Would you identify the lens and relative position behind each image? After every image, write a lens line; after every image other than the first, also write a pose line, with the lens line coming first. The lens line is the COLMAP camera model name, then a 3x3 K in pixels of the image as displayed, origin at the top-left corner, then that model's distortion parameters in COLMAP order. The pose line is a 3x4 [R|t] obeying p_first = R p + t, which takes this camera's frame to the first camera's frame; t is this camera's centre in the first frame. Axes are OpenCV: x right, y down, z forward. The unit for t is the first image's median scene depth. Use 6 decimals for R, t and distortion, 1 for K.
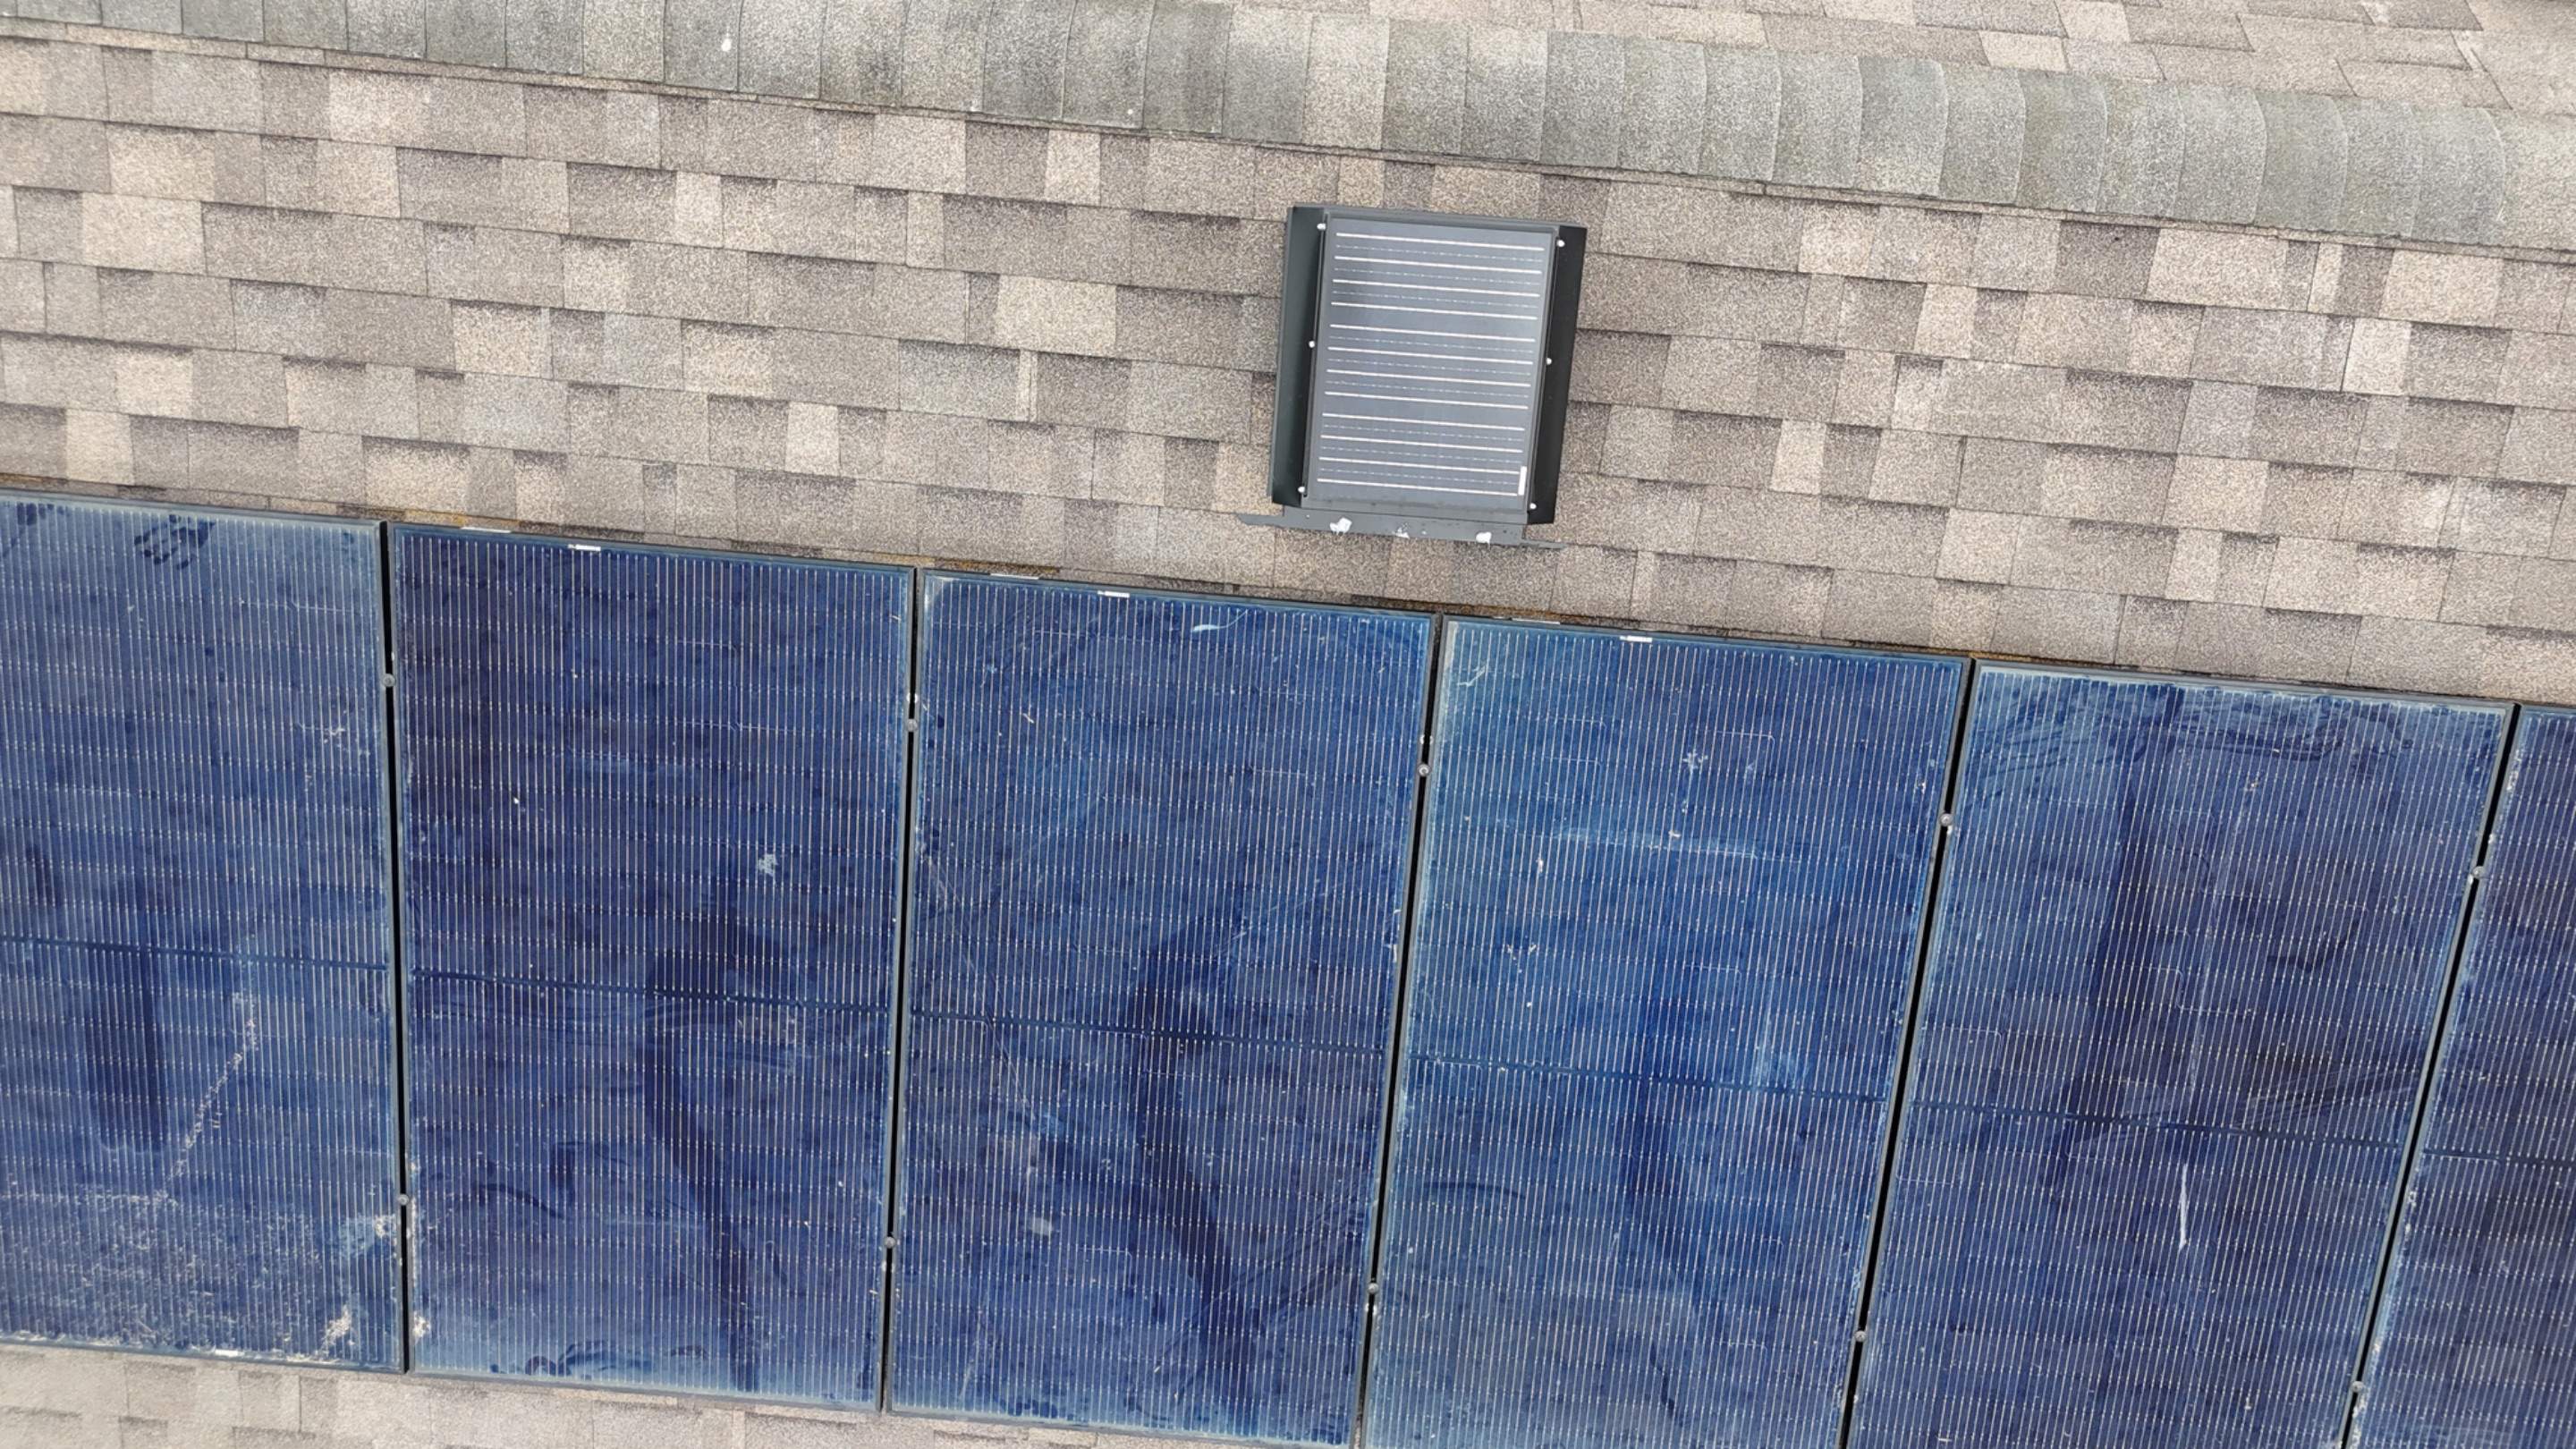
lens RADIAL K [[1901.7, 0, 1306.0], [0, 1901.7, 728.4], [0, 0, 1]] dist [0.071734, -0.067144]
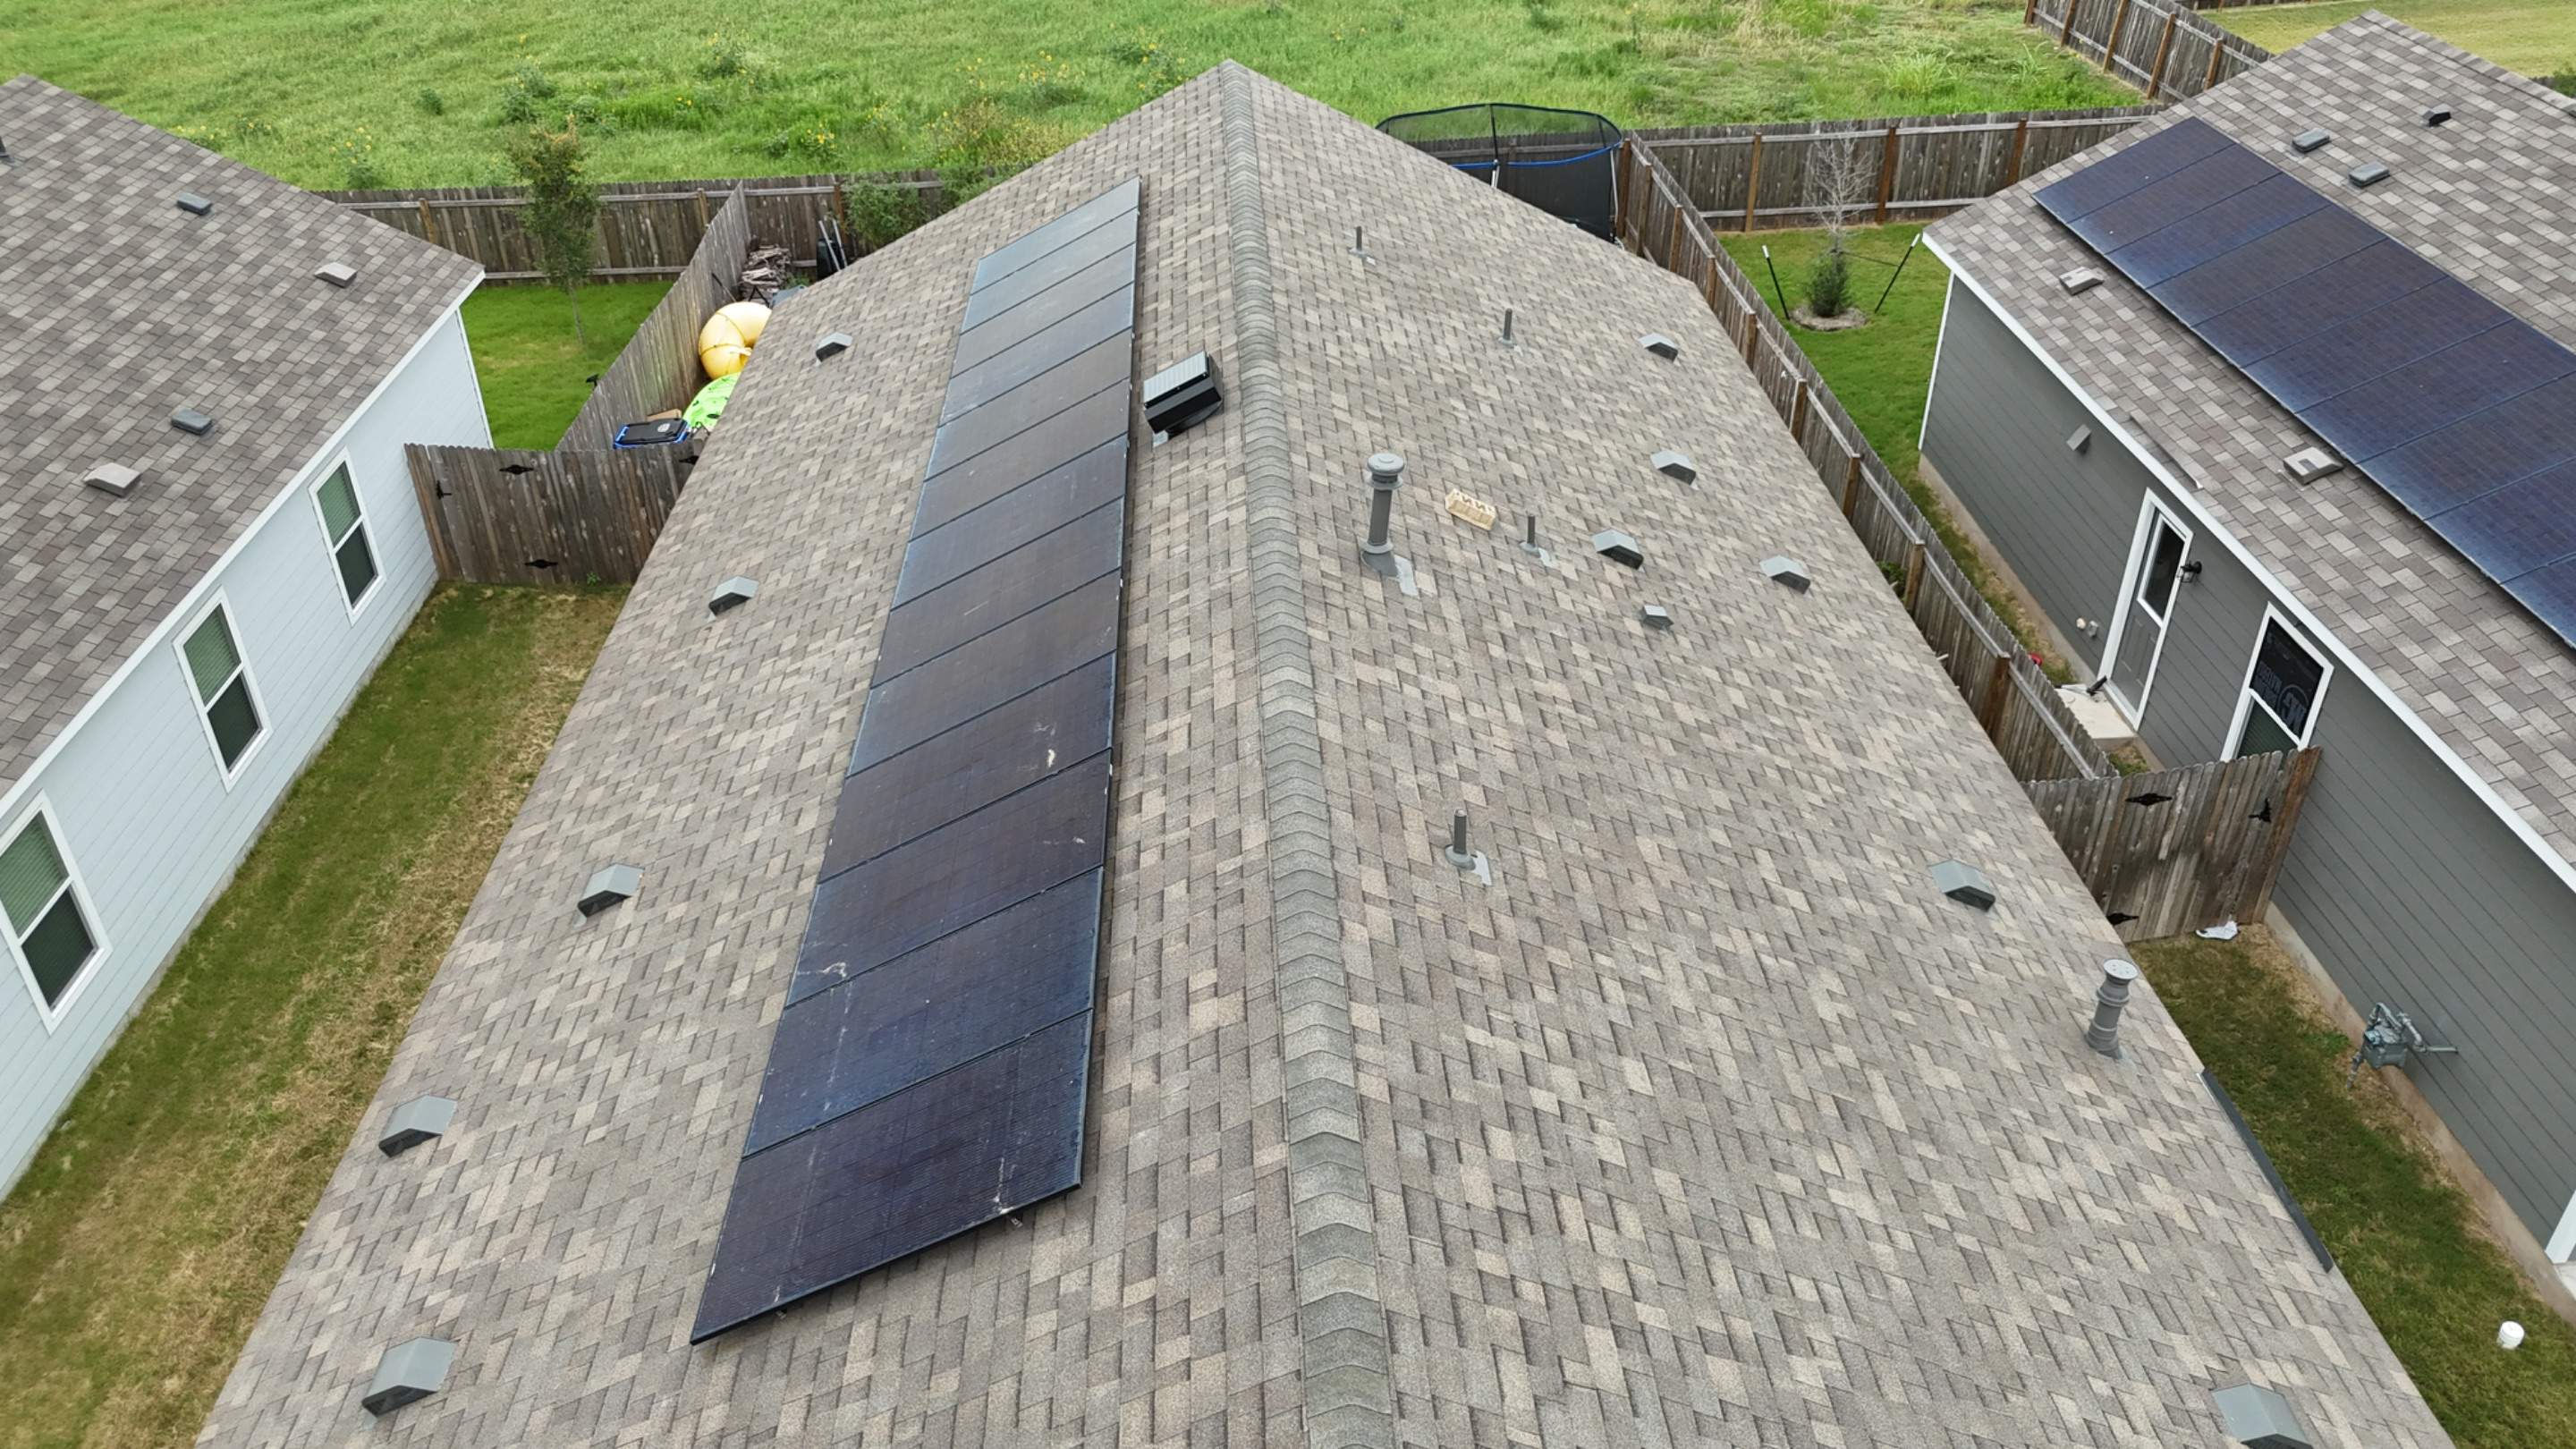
lens RADIAL K [[1901.7, 0, 1291.2], [0, 1901.7, 718.6], [0, 0, 1]] dist [0.071734, -0.067144]
pose [[0.136012, 0.521230, -0.842508, 3.417447], [-0.961927, 0.272968, 0.013586, -0.255855], [0.237059, 0.808584, 0.538512, -0.440671]]
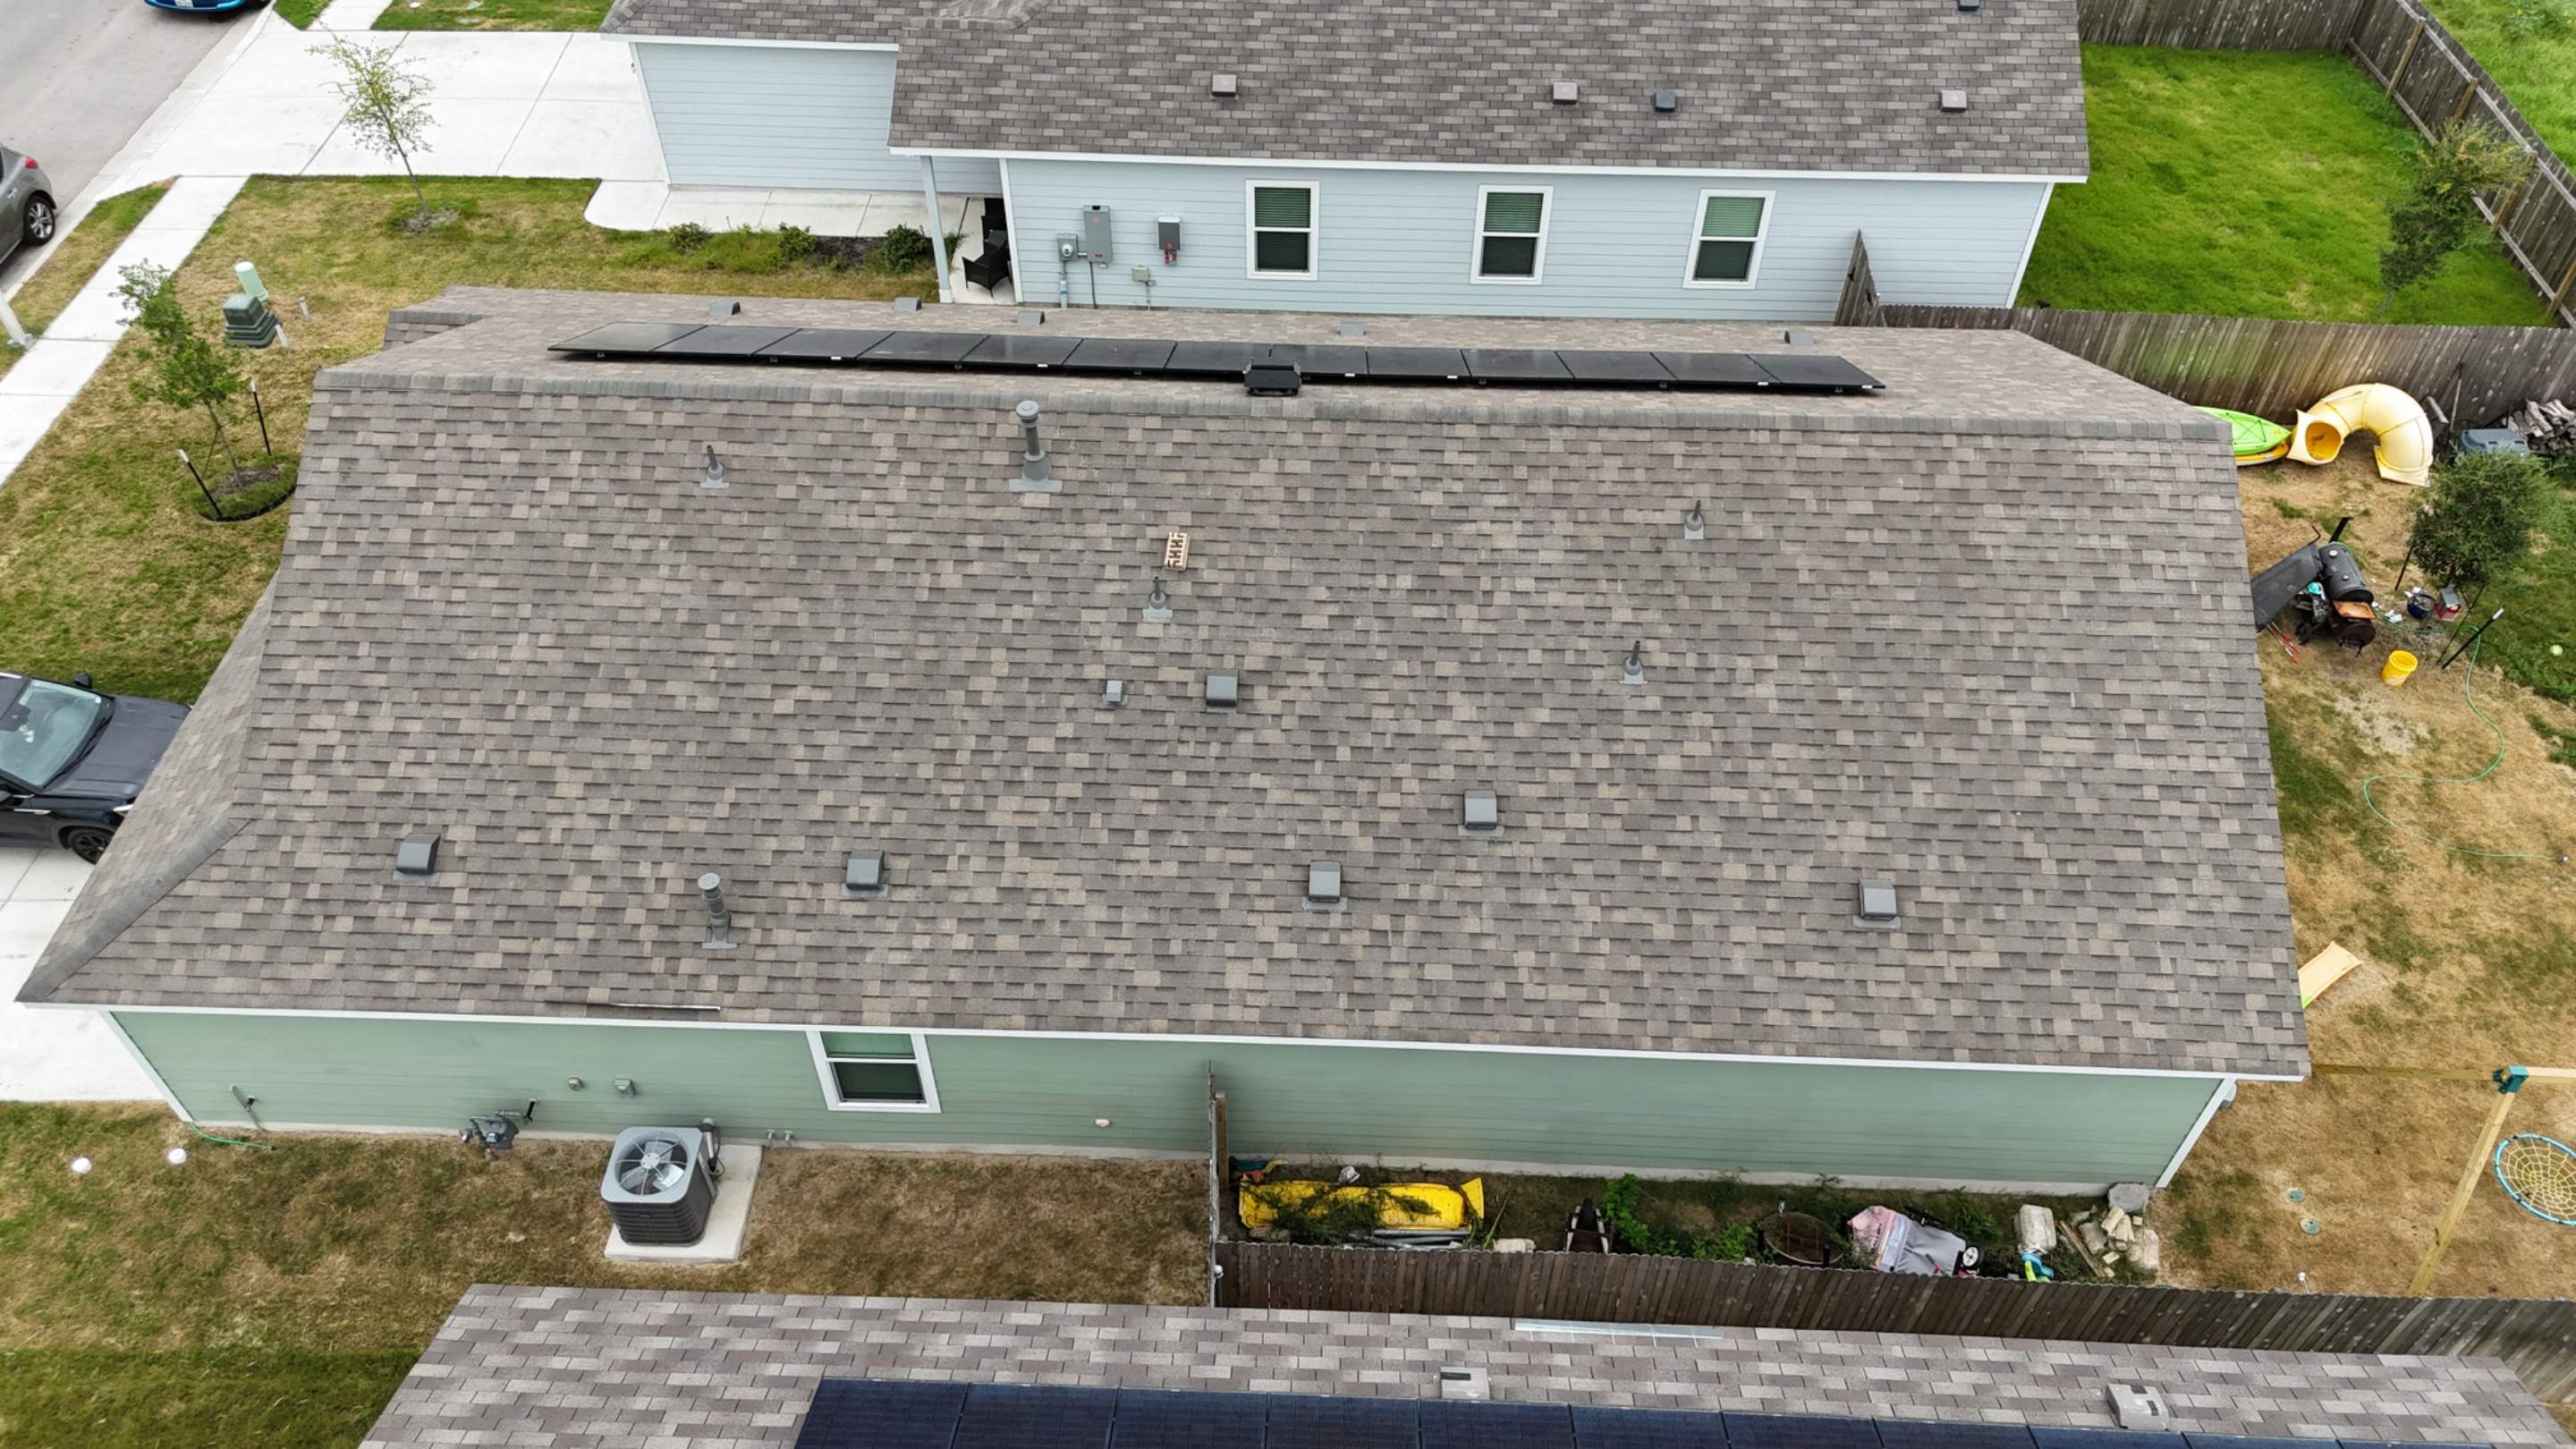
lens RADIAL K [[1901.7, 0, 1293.6], [0, 1901.7, 713.6], [0, 0, 1]] dist [0.071734, -0.067144]
pose [[-0.998115, 0.024565, -0.056247, 0.303969], [-0.060564, -0.542845, 0.837646, -4.786544], [-0.009957, 0.839473, 0.543310, -1.001525]]
